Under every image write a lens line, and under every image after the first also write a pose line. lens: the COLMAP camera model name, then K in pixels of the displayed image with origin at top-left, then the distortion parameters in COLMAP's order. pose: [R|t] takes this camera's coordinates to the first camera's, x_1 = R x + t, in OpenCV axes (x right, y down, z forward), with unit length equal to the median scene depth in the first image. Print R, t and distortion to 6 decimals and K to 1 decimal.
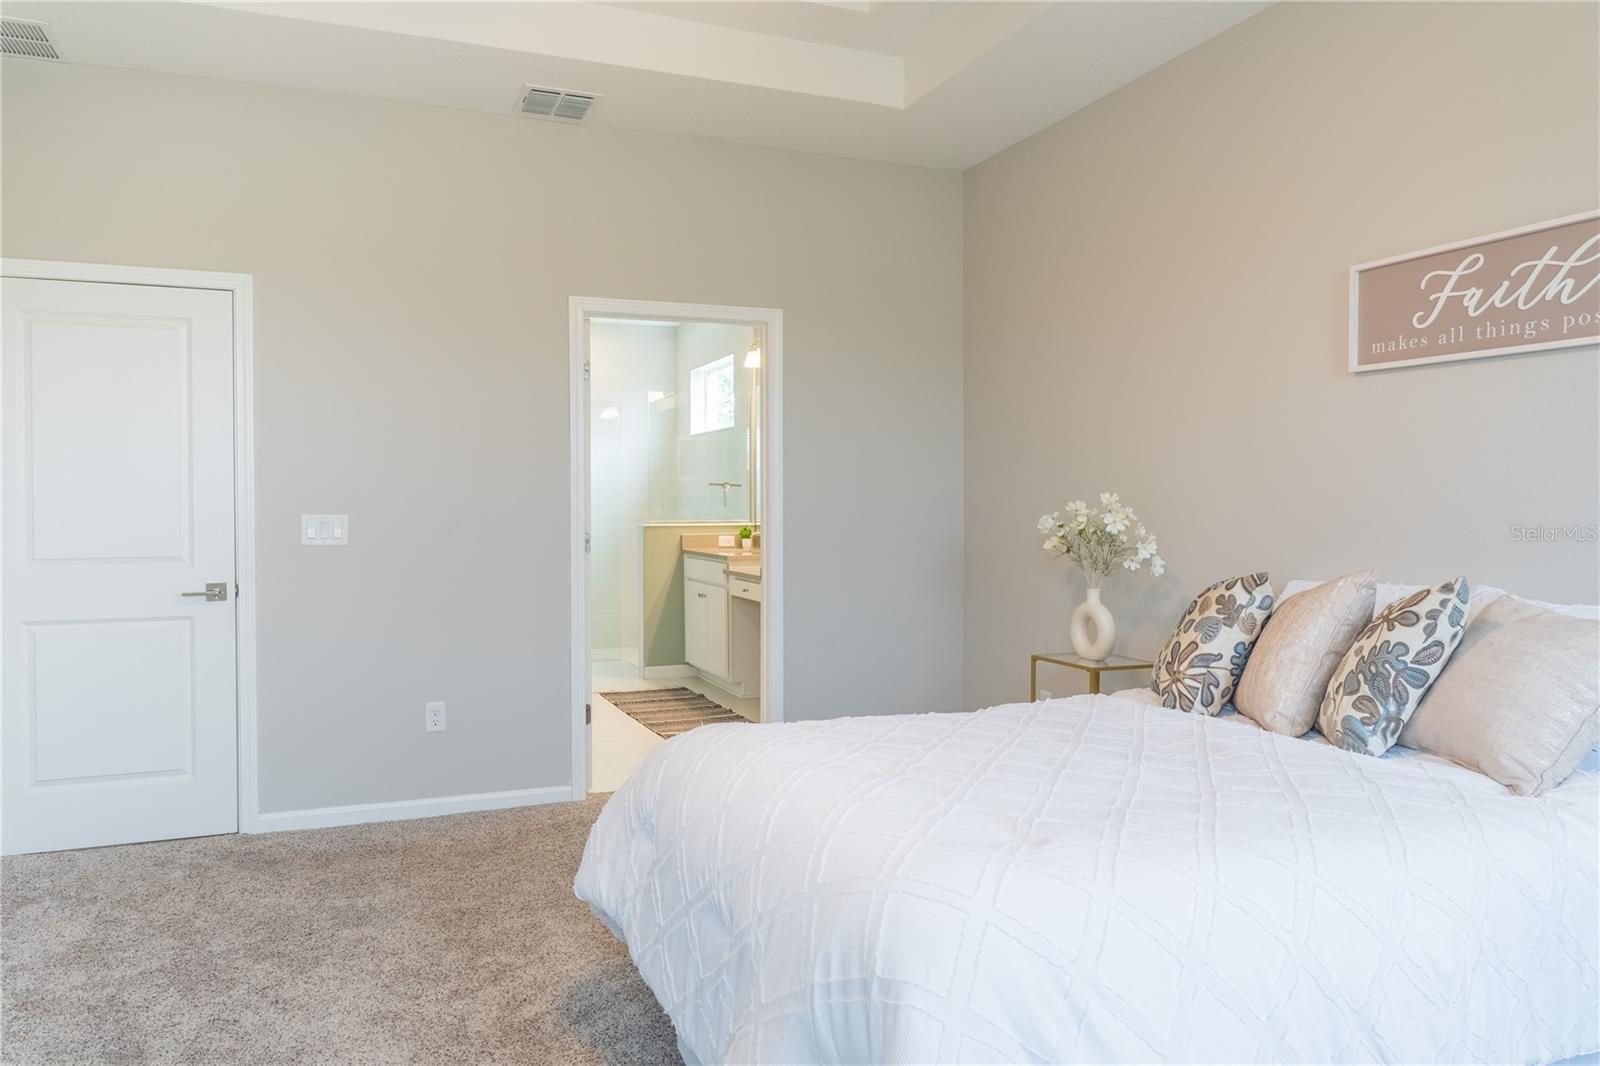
lens RADIAL K [[1099.4, 0, 800.3], [0, 1099.4, 527.3], [0, 0, 1]] dist [-0.004835, -0.004682]
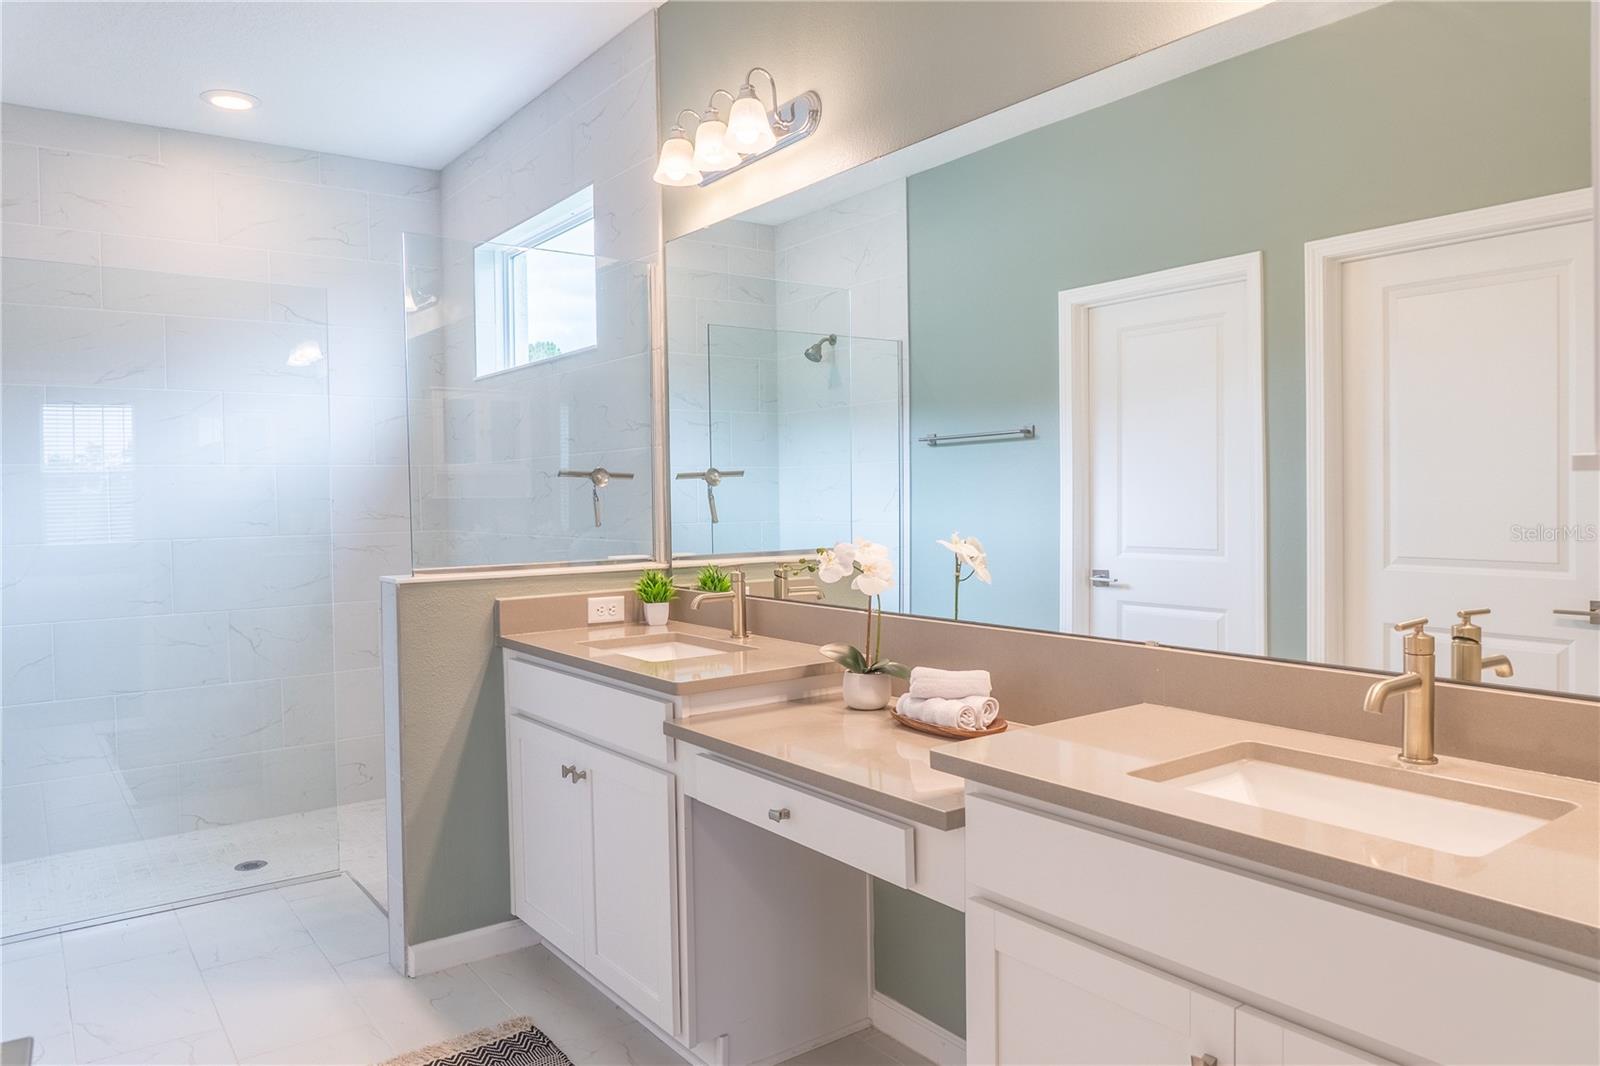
lens RADIAL K [[1077.3, 0, 799.6], [0, 1077.3, 521.9], [0, 0, 1]] dist [-0.011277, 0.001838]
pose [[0.968479, -0.013702, 0.248719, -0.082183], [0.014436, 0.999895, -0.001129, -0.016173], [-0.248678, 0.004684, 0.968575, 0.497674]]
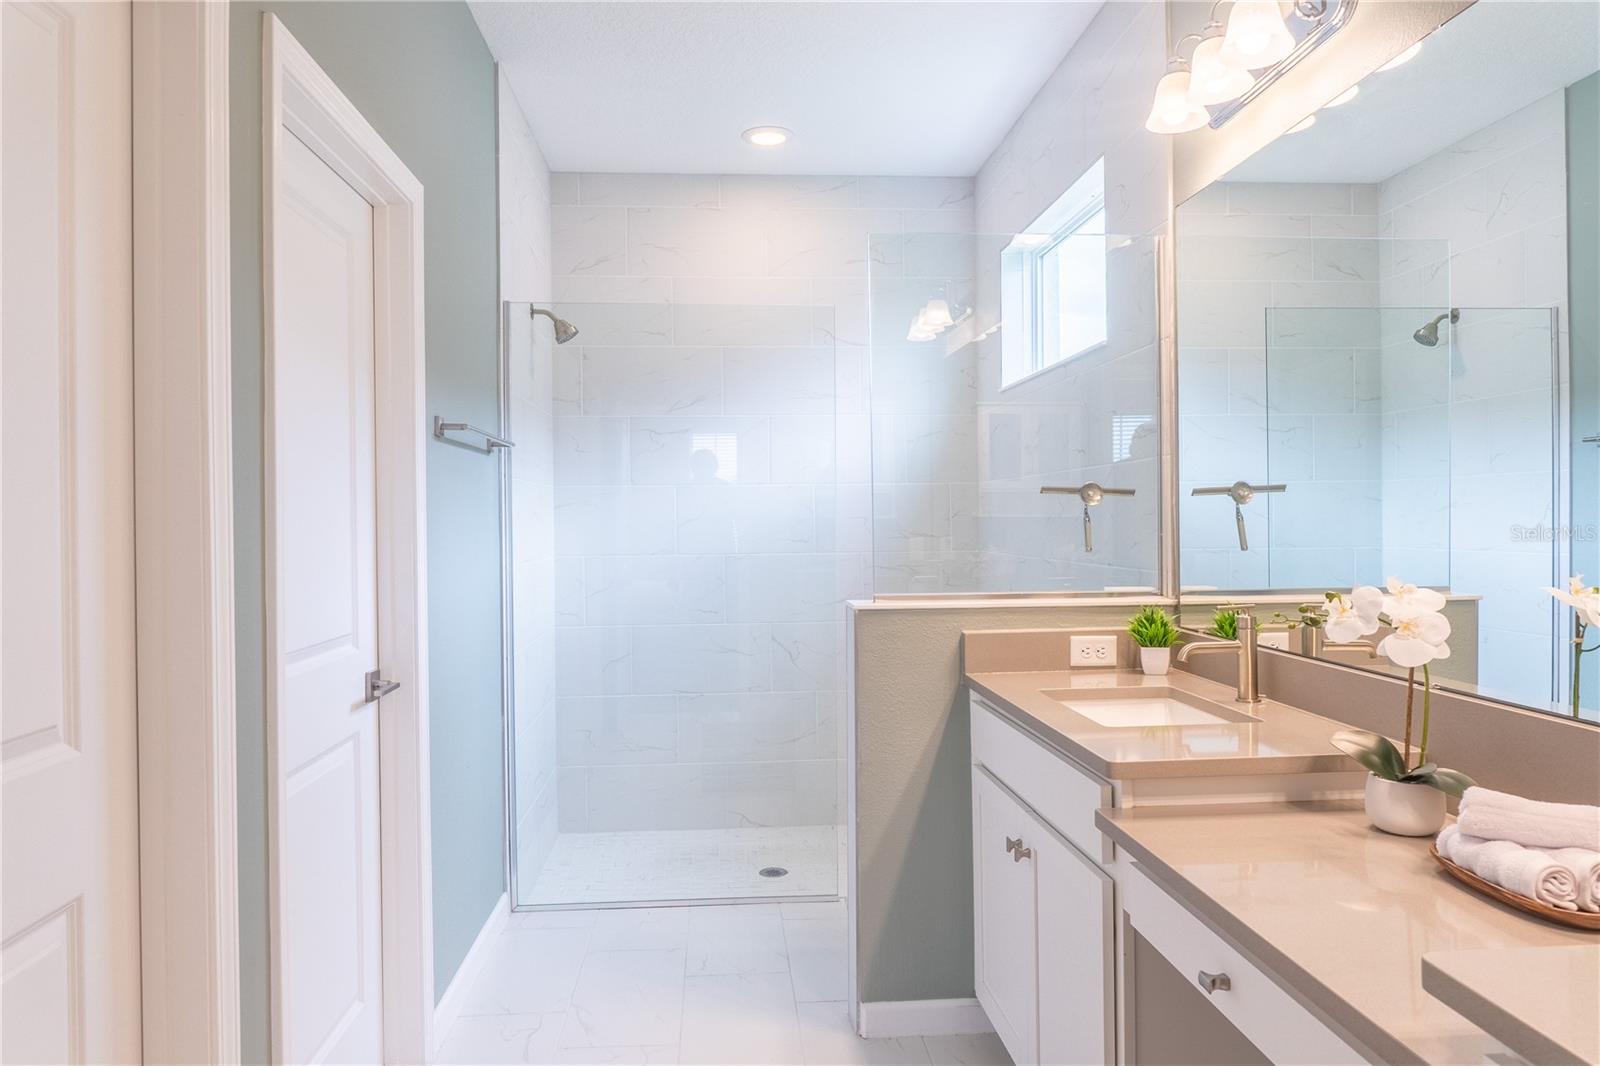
lens RADIAL K [[1077.3, 0, 799.6], [0, 1077.3, 521.9], [0, 0, 1]] dist [-0.011277, 0.001838]
pose [[0.952979, -0.001972, -0.303031, -0.044291], [-0.004572, 0.999771, -0.020885, -0.017715], [0.303003, 0.021288, 0.952752, 0.546345]]
